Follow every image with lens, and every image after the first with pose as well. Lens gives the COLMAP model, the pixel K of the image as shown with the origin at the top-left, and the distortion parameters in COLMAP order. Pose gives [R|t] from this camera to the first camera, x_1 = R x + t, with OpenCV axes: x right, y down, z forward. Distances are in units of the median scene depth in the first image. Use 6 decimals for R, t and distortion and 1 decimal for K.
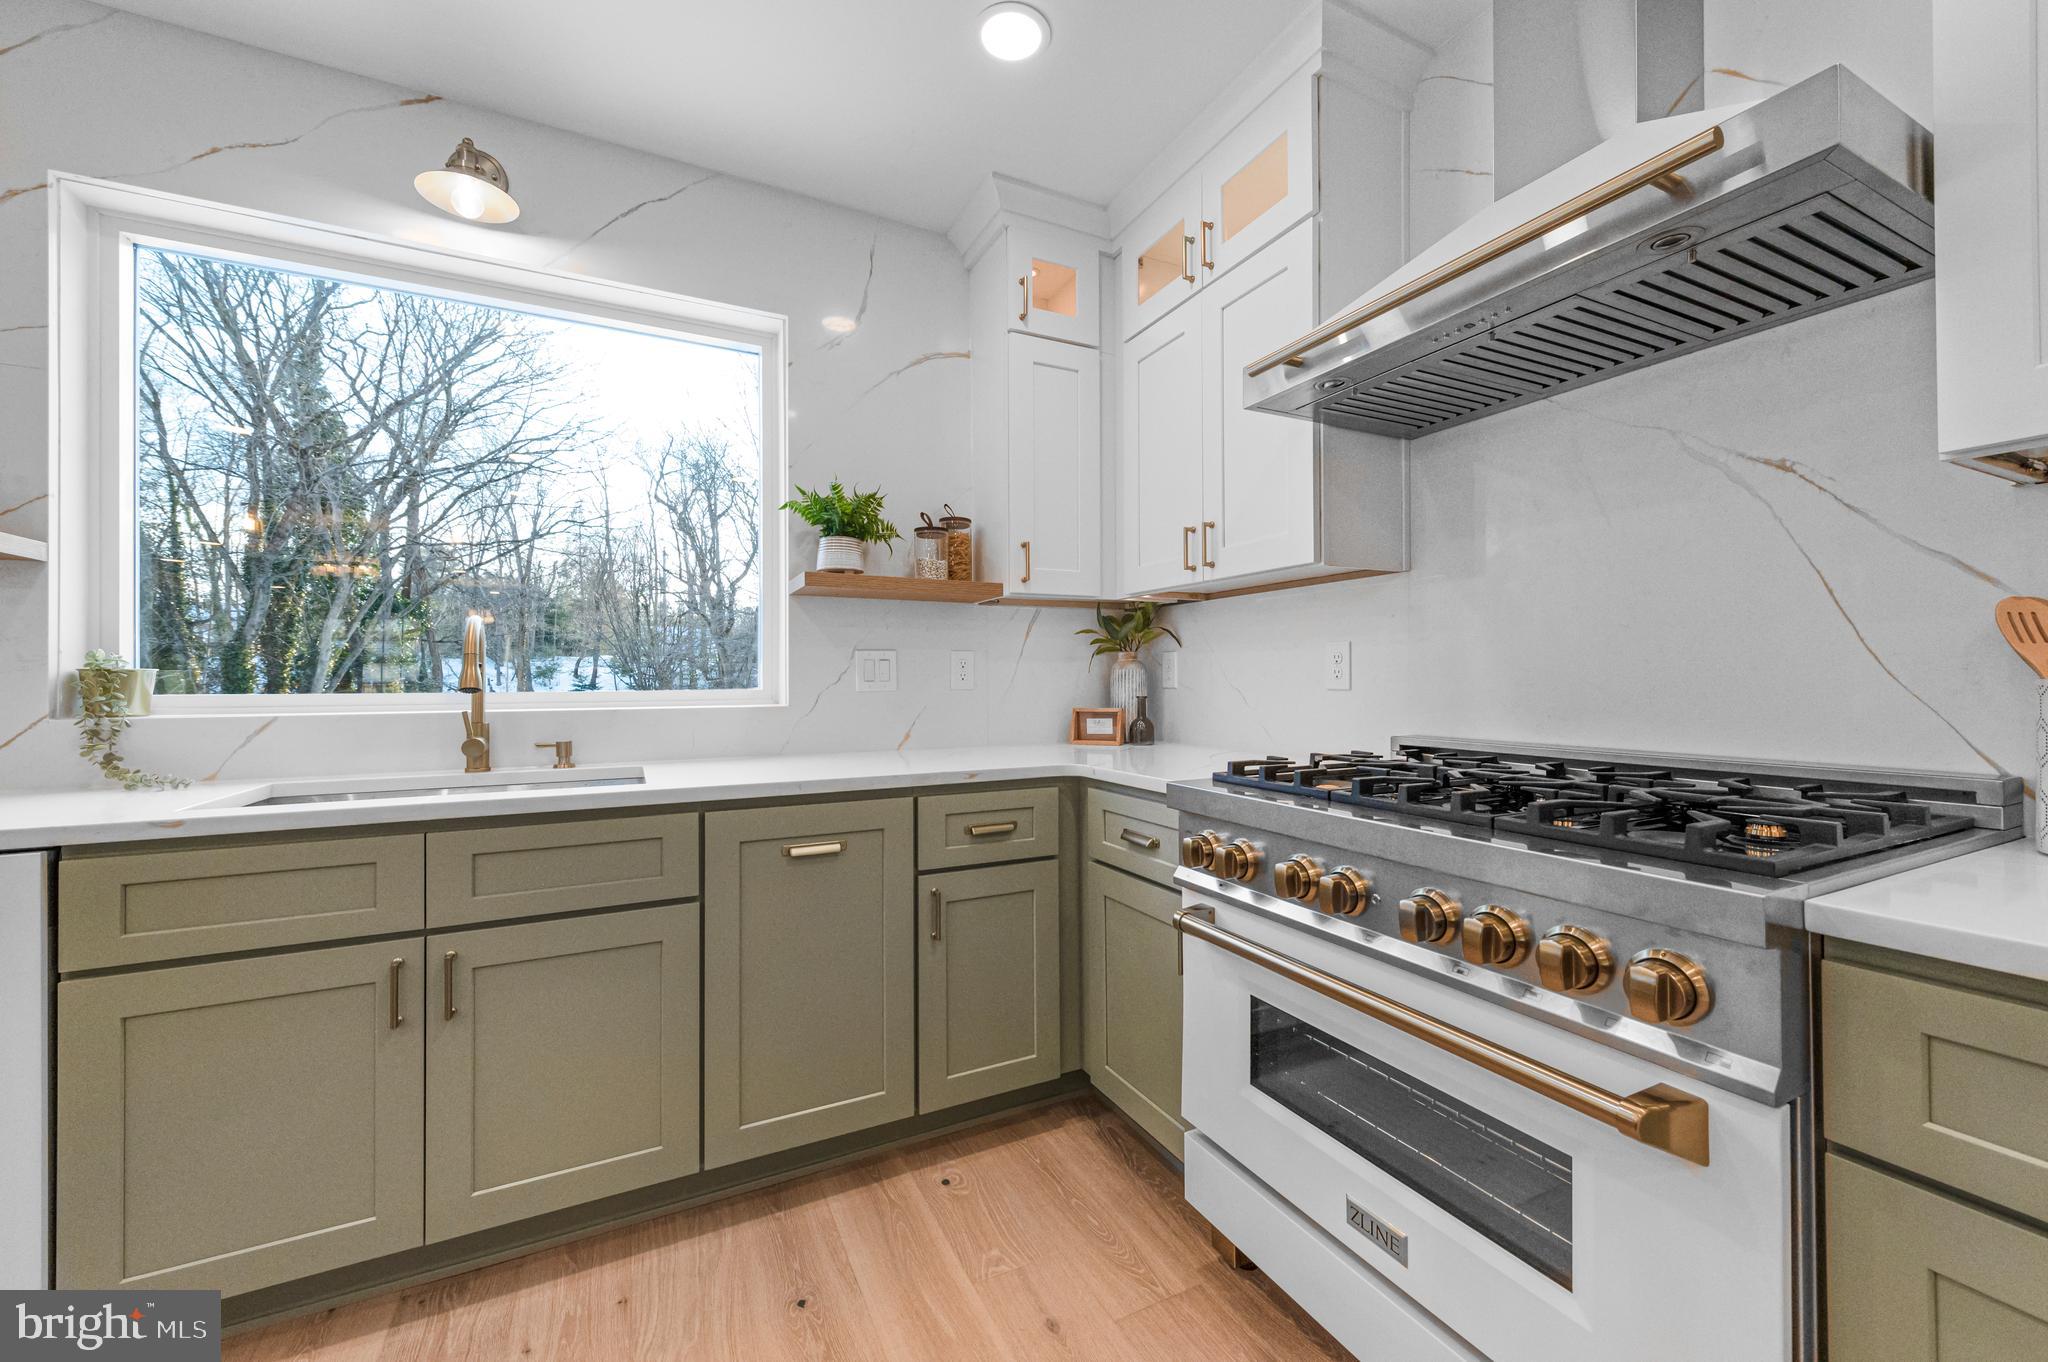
lens RADIAL K [[803.0, 0, 1031.1], [0, 803.0, 671.3], [0, 0, 1]] dist [0.007953, -0.000250]
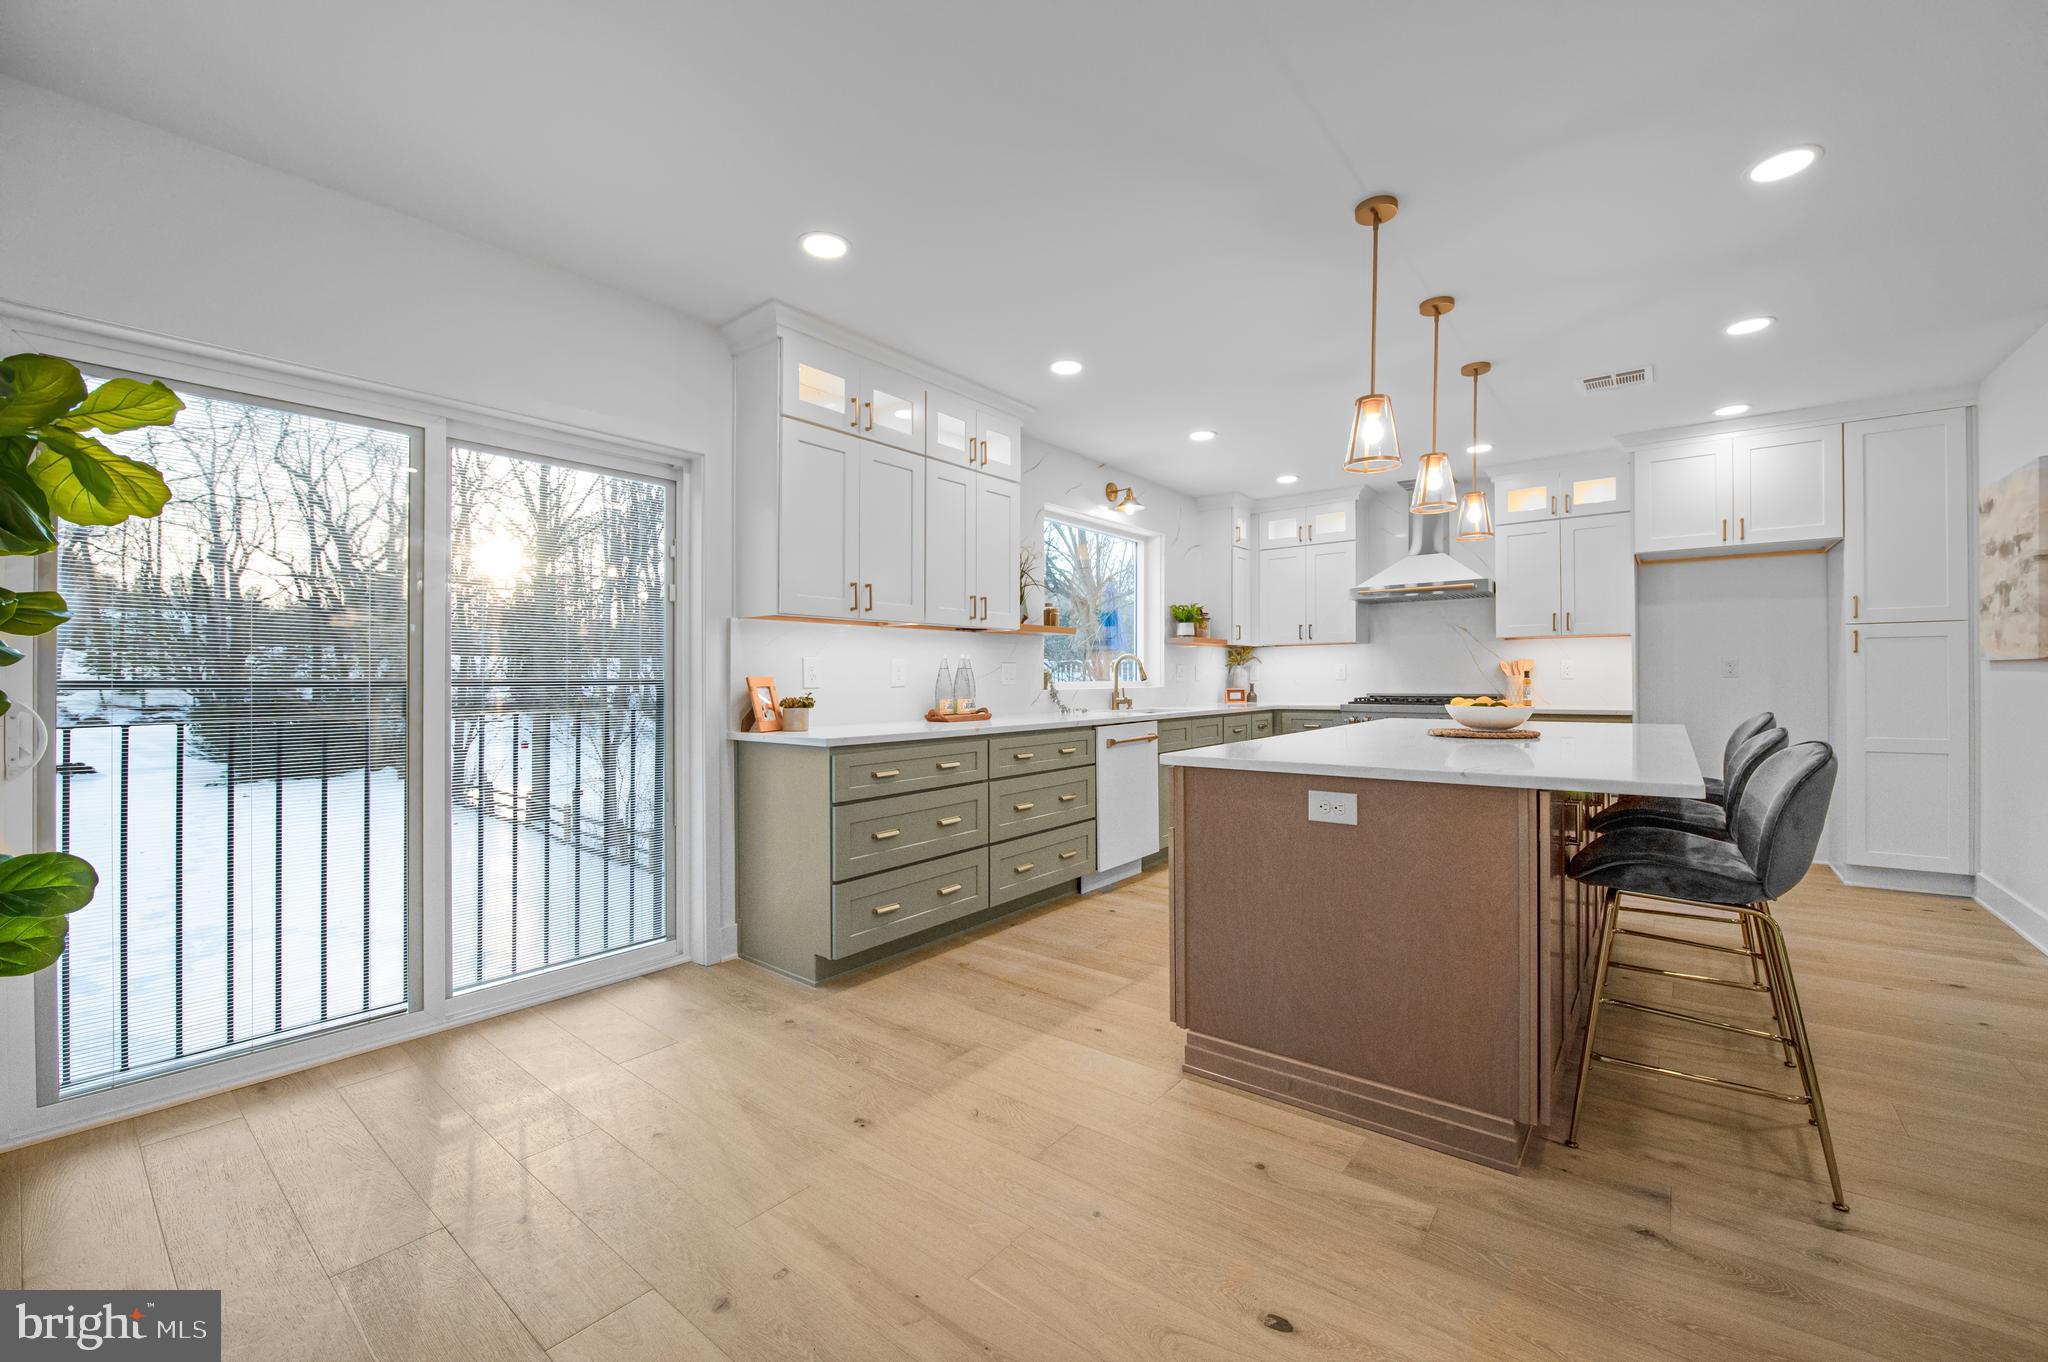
lens RADIAL K [[815.9, 0, 1031.1], [0, 815.9, 683.9], [0, 0, 1]] dist [-0.007446, -0.000371]
pose [[0.910430, -0.005537, 0.413626, -2.095757], [0.000061, 0.999912, 0.013251, -0.001311], [-0.413663, -0.012039, 0.910350, -1.420255]]
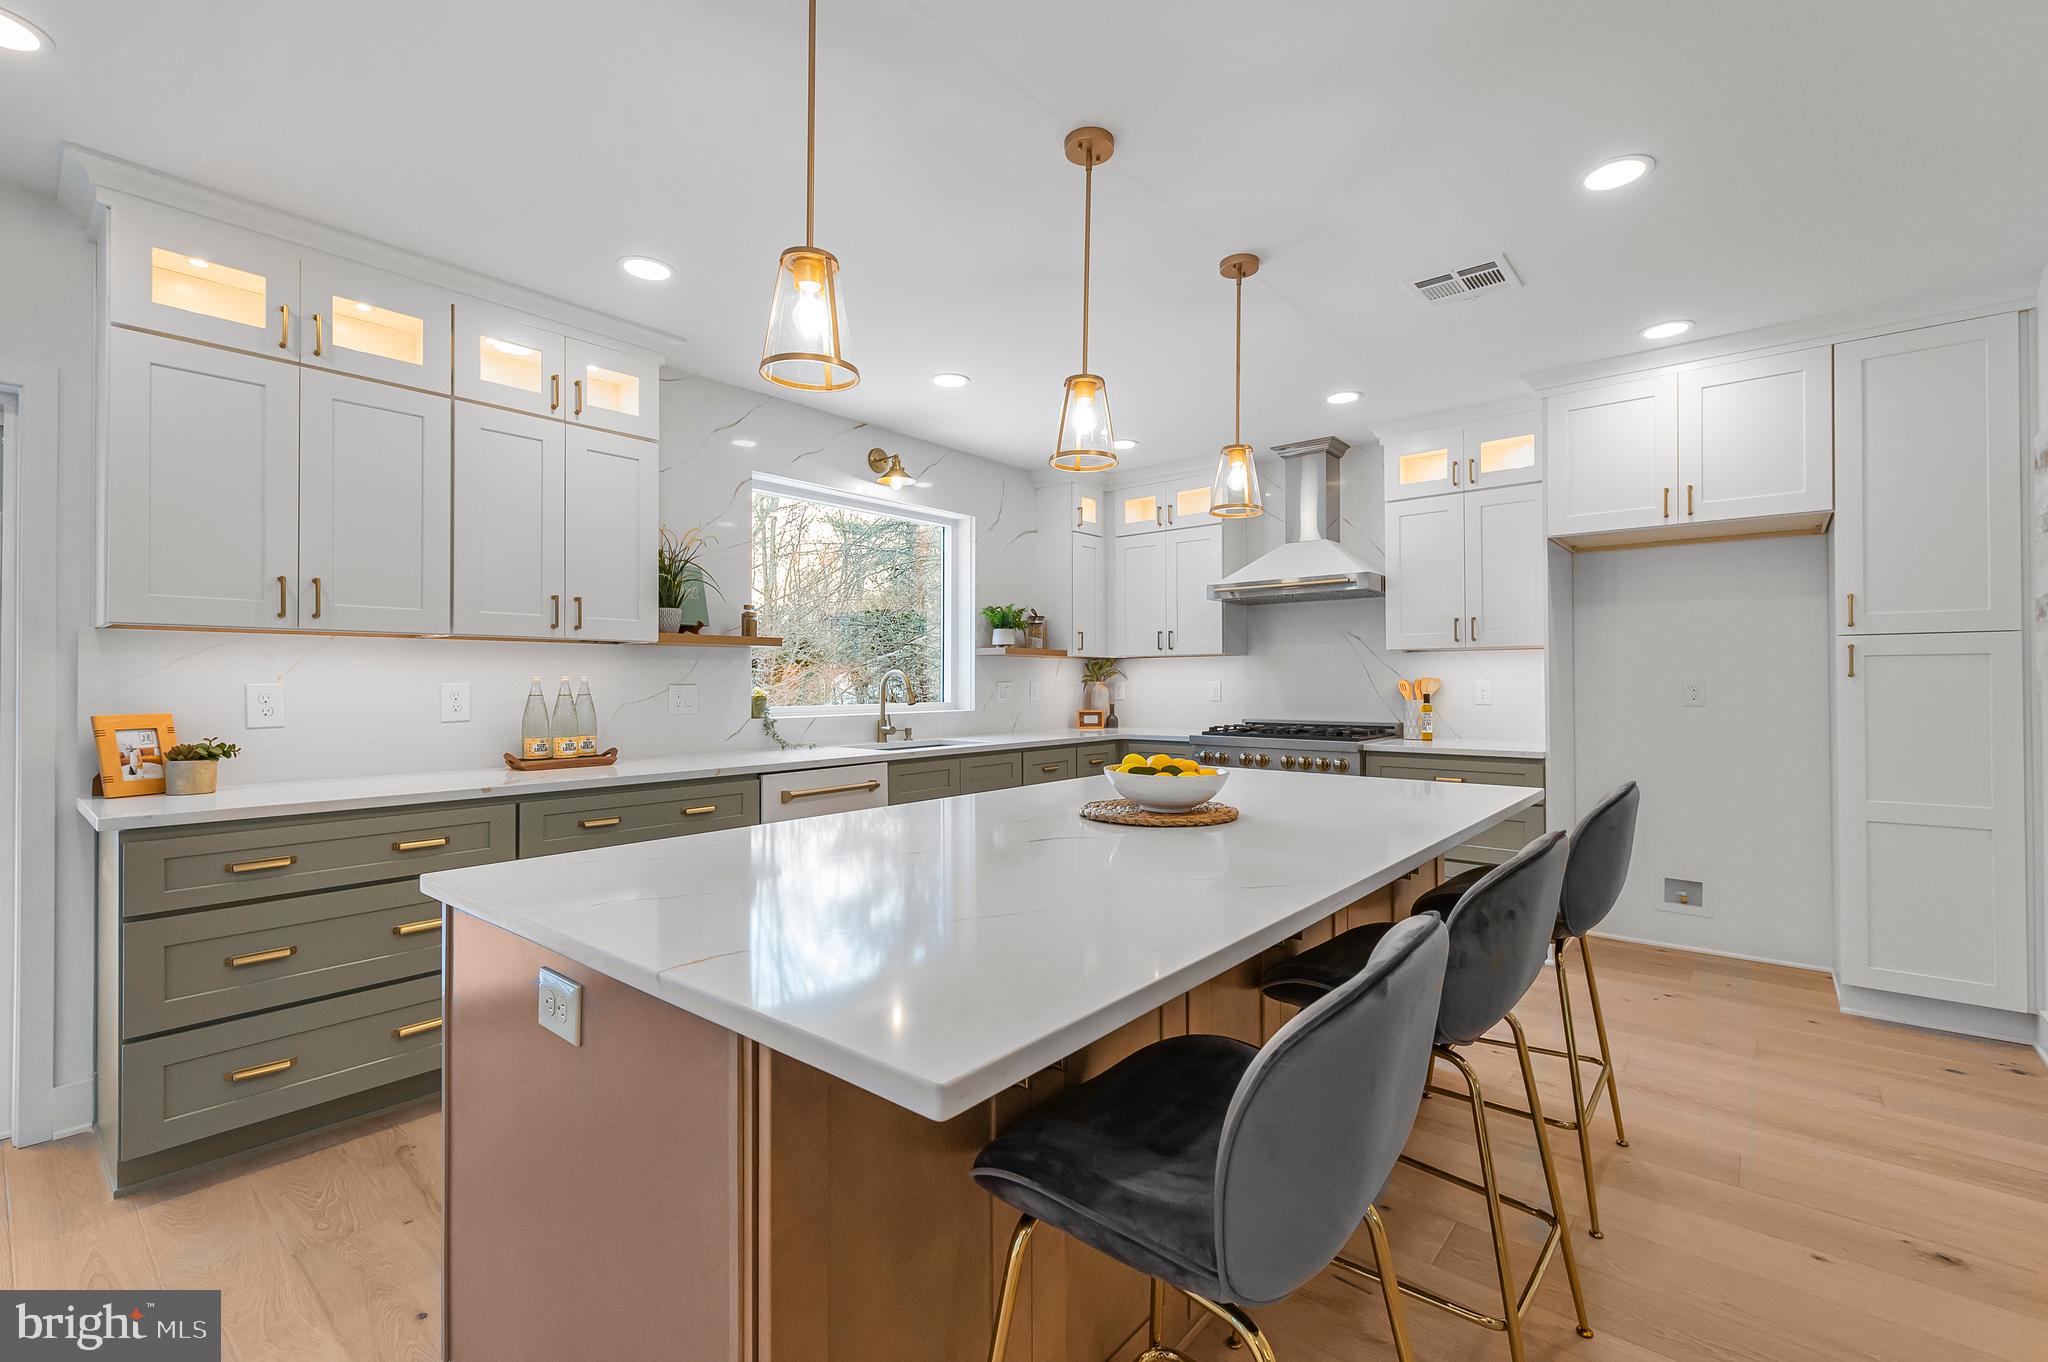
lens RADIAL K [[871.8, 0, 1024.0], [0, 871.8, 681.0], [0, 0, 1]] dist [0.003311, 0.000398]
pose [[0.924749, 0.001213, 0.380576, -1.208803], [-0.004170, 0.999967, 0.006945, -0.055034], [-0.380555, -0.008010, 0.924724, -1.268404]]
